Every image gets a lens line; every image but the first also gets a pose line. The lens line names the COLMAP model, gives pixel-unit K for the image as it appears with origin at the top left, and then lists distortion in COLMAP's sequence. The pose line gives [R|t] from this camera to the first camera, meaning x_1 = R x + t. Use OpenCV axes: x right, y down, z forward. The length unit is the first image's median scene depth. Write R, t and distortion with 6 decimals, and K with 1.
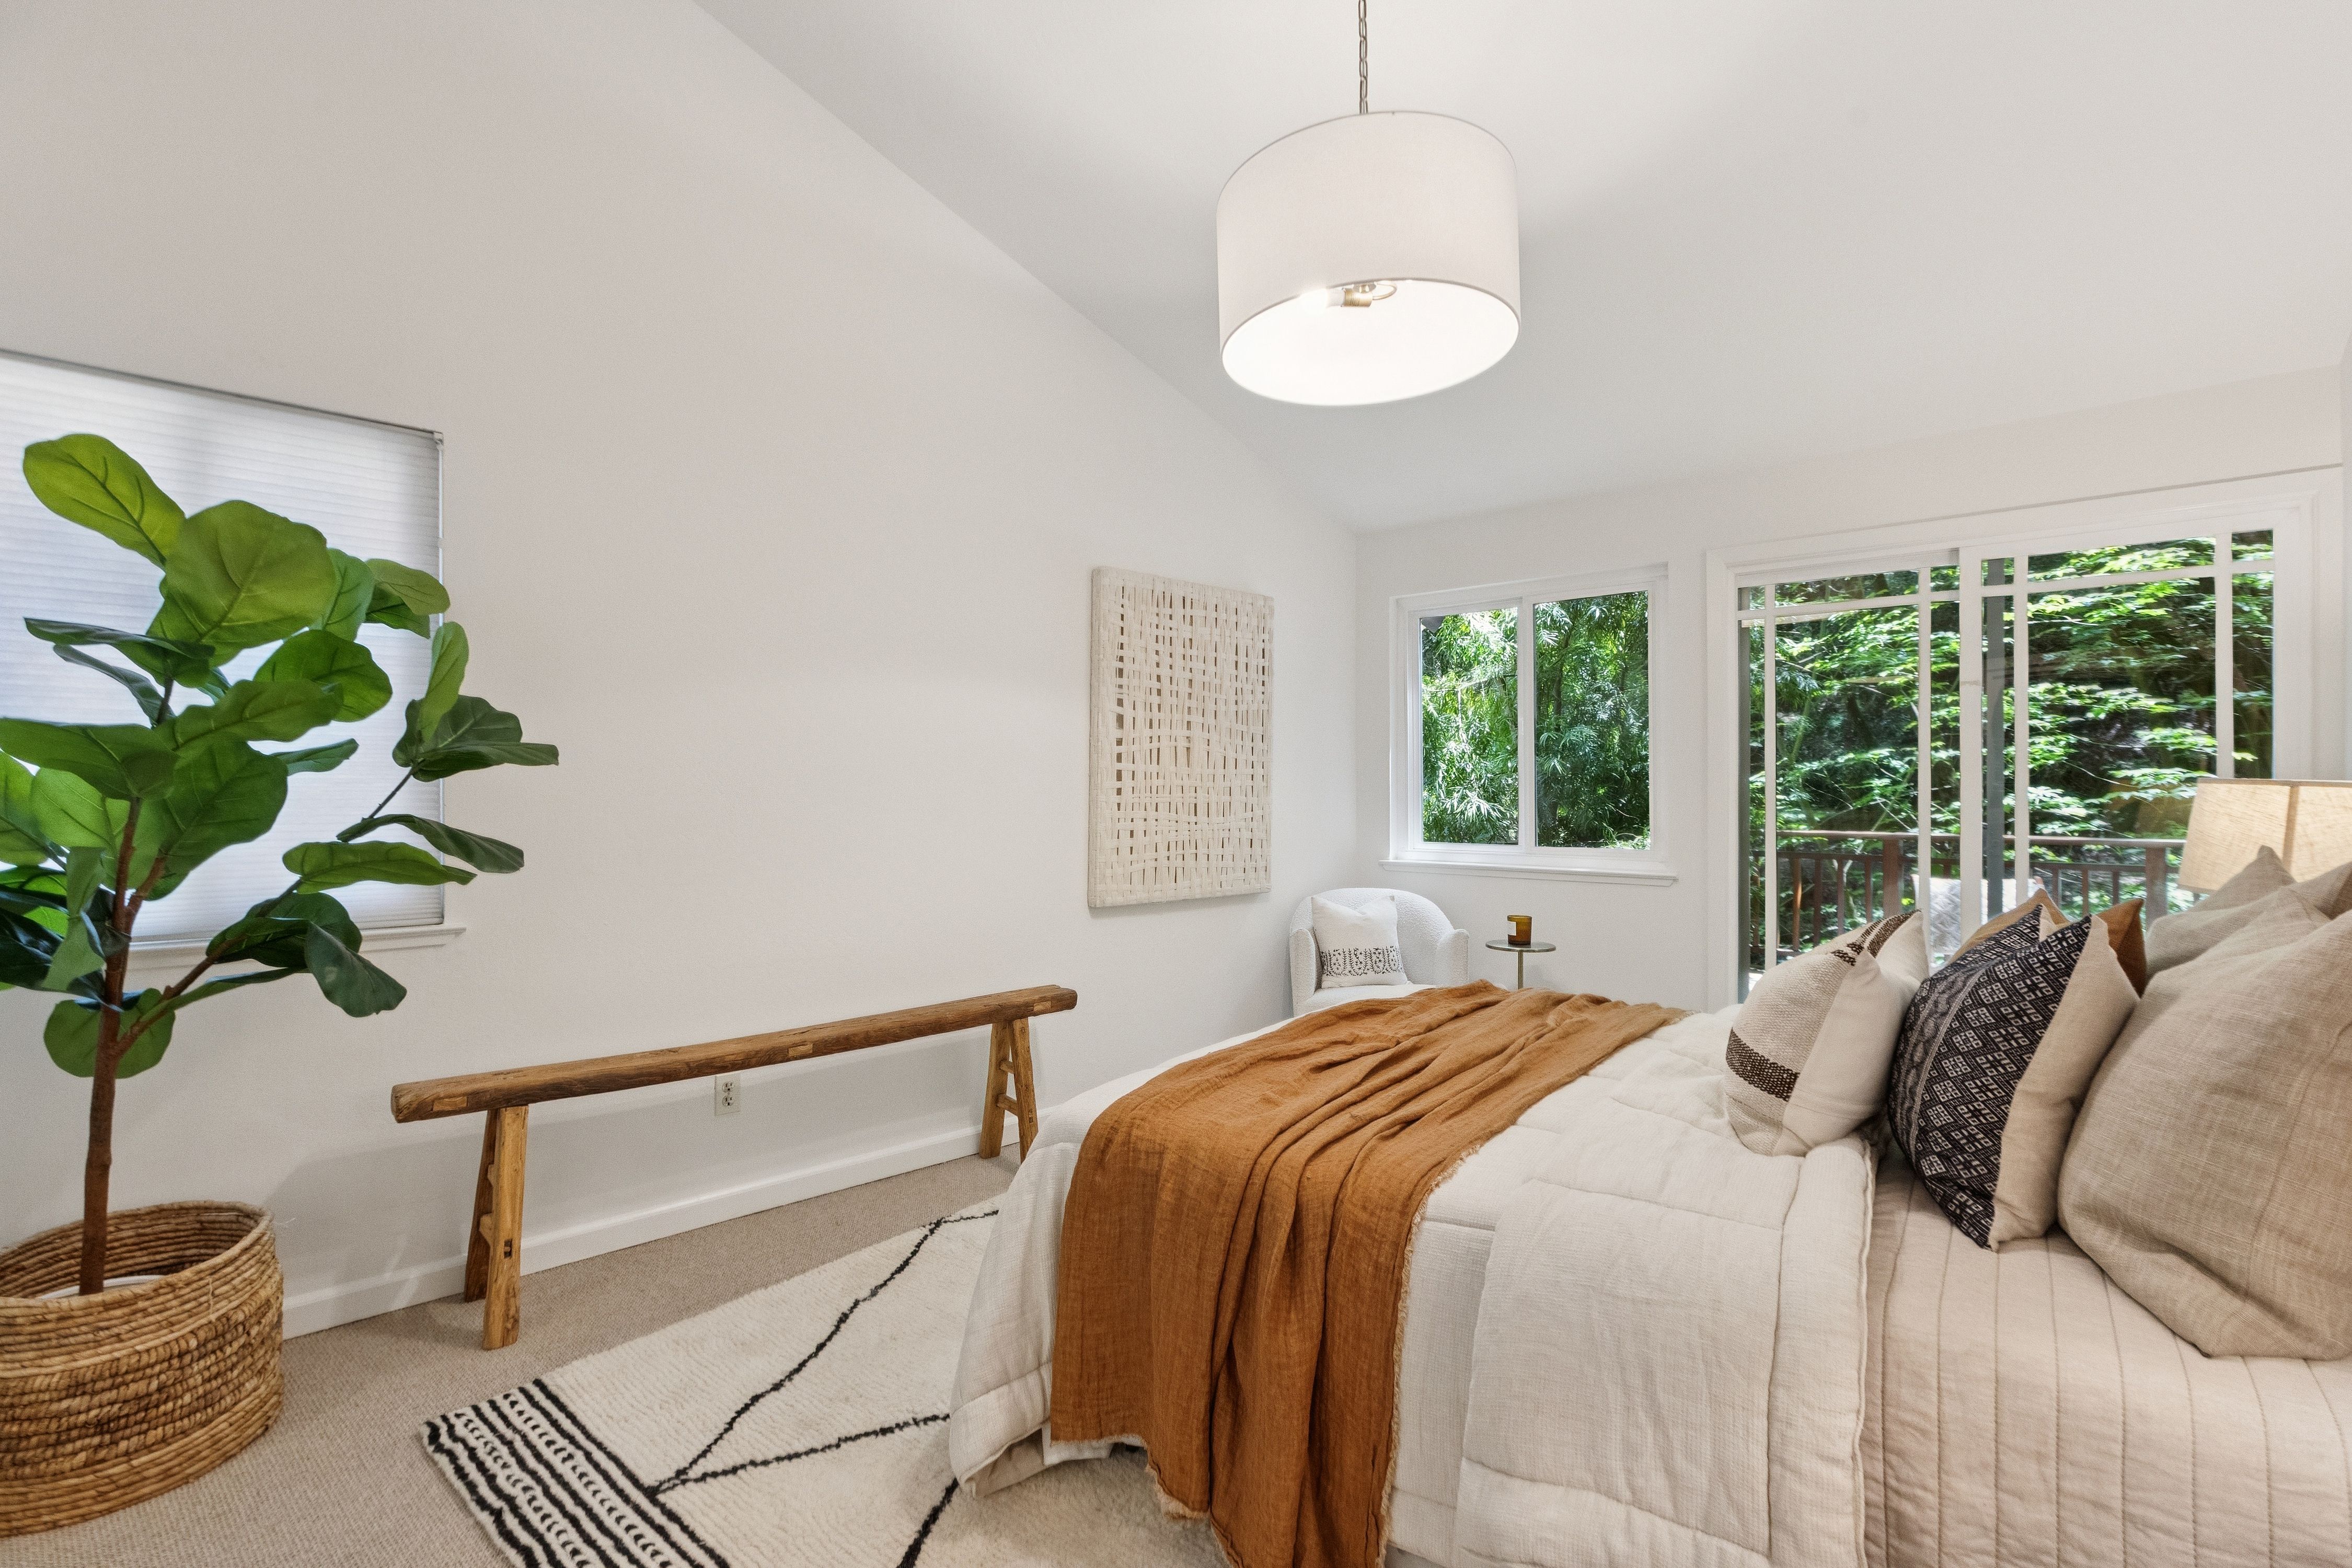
lens RADIAL K [[1046.9, 0, 1176.0], [0, 1046.9, 784.0], [0, 0, 1]] dist [-0.001856, -0.000086]
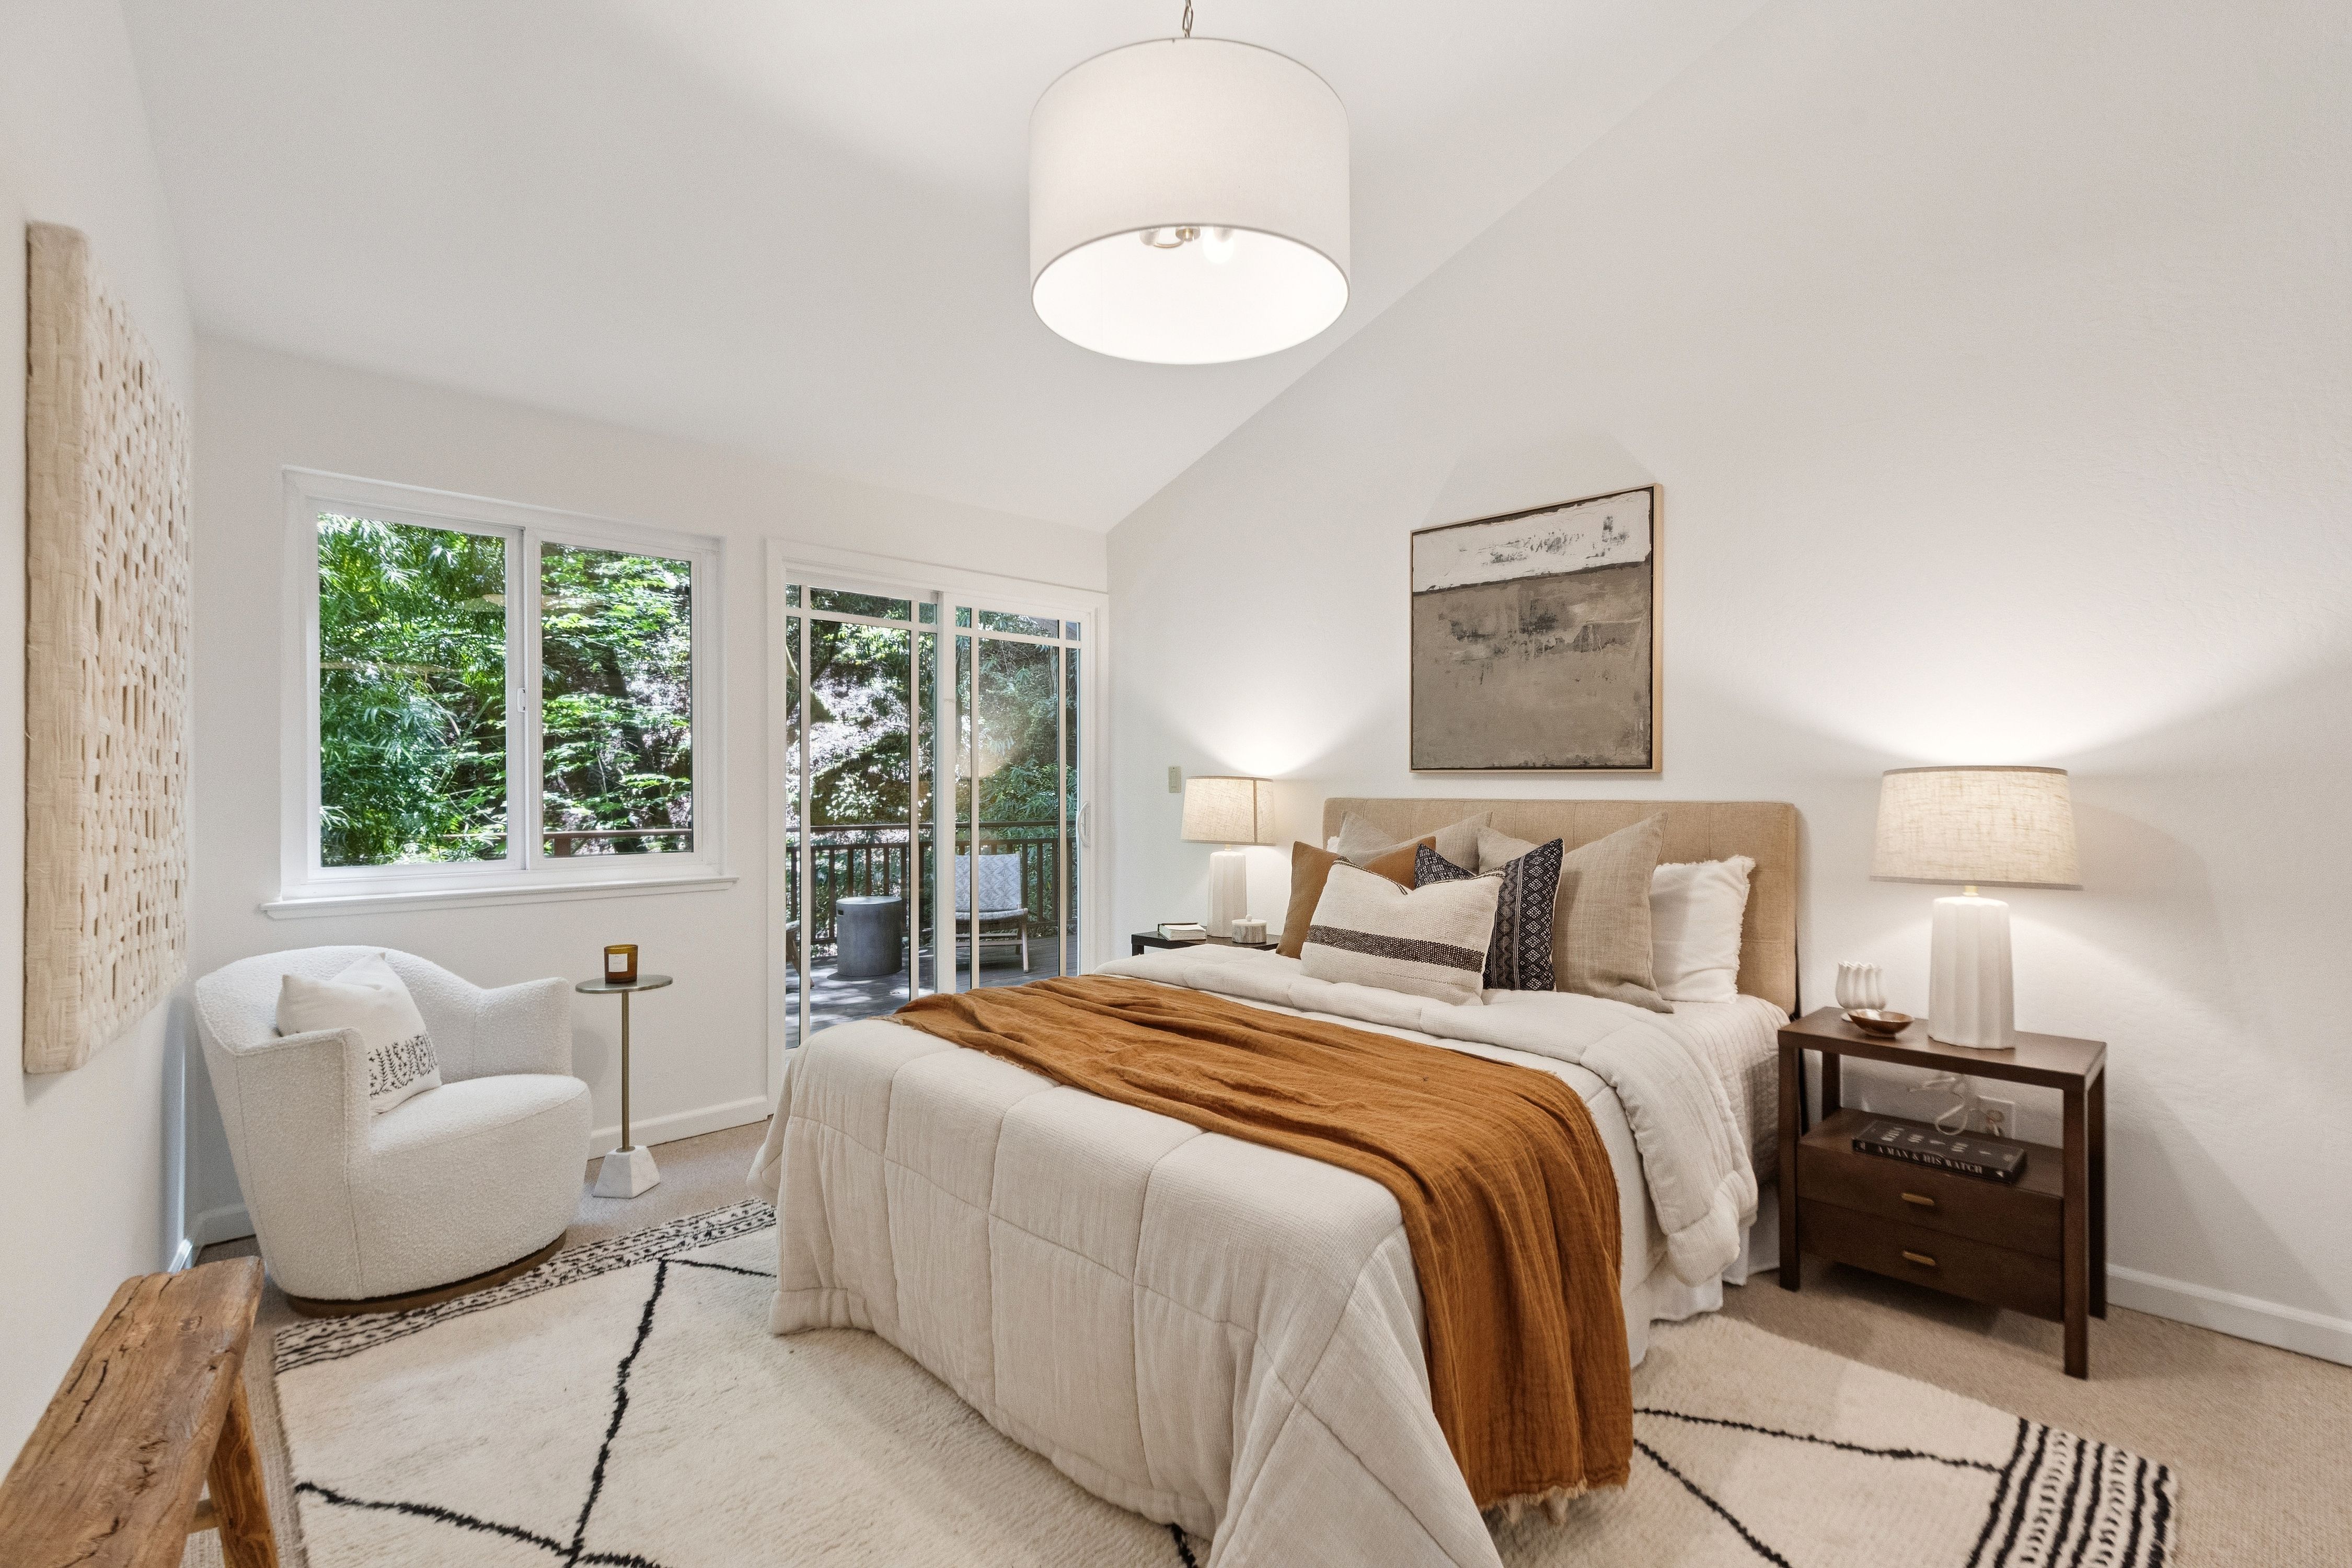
lens RADIAL K [[1046.9, 0, 1176.0], [0, 1046.9, 784.0], [0, 0, 1]] dist [-0.001856, -0.000086]
pose [[0.099760, 0.003693, 0.995005, -0.735887], [0.000185, 0.999993, -0.003730, 0.015406], [-0.995012, 0.000557, 0.099759, 0.918168]]
